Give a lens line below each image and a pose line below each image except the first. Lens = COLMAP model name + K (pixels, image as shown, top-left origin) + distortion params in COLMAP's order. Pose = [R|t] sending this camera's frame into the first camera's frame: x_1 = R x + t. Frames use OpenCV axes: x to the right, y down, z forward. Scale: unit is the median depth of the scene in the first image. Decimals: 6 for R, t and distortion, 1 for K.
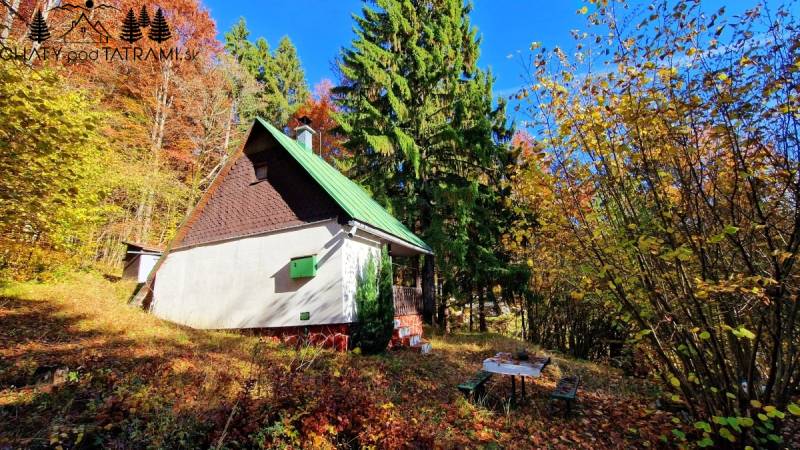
lens RADIAL K [[319.3, 0, 400.0], [0, 319.3, 223.7], [0, 0, 1]] dist [-0.001909, -0.000268]
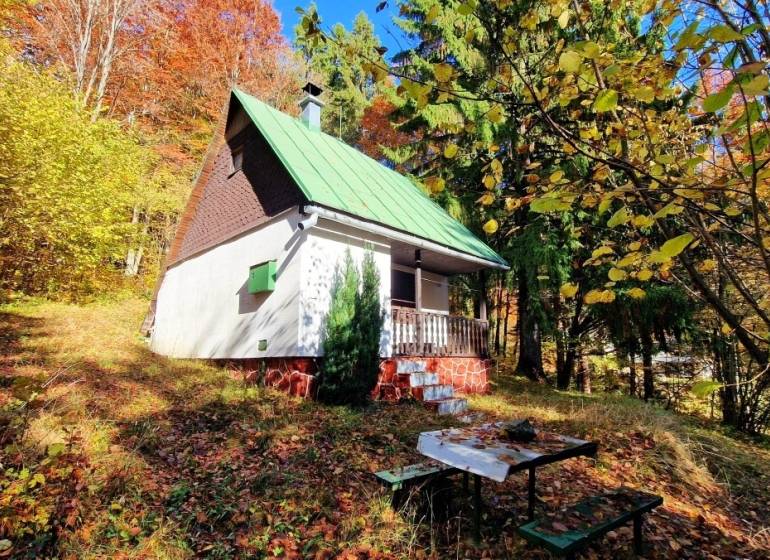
lens RADIAL K [[396.1, 0, 384.8], [0, 396.1, 280.6], [0, 0, 1]] dist [0.002620, 0.000274]
pose [[0.933320, -0.015892, -0.358693, 0.274438], [0.043508, 0.996664, 0.069052, 0.091449], [0.356399, -0.080054, 0.930898, 0.266917]]
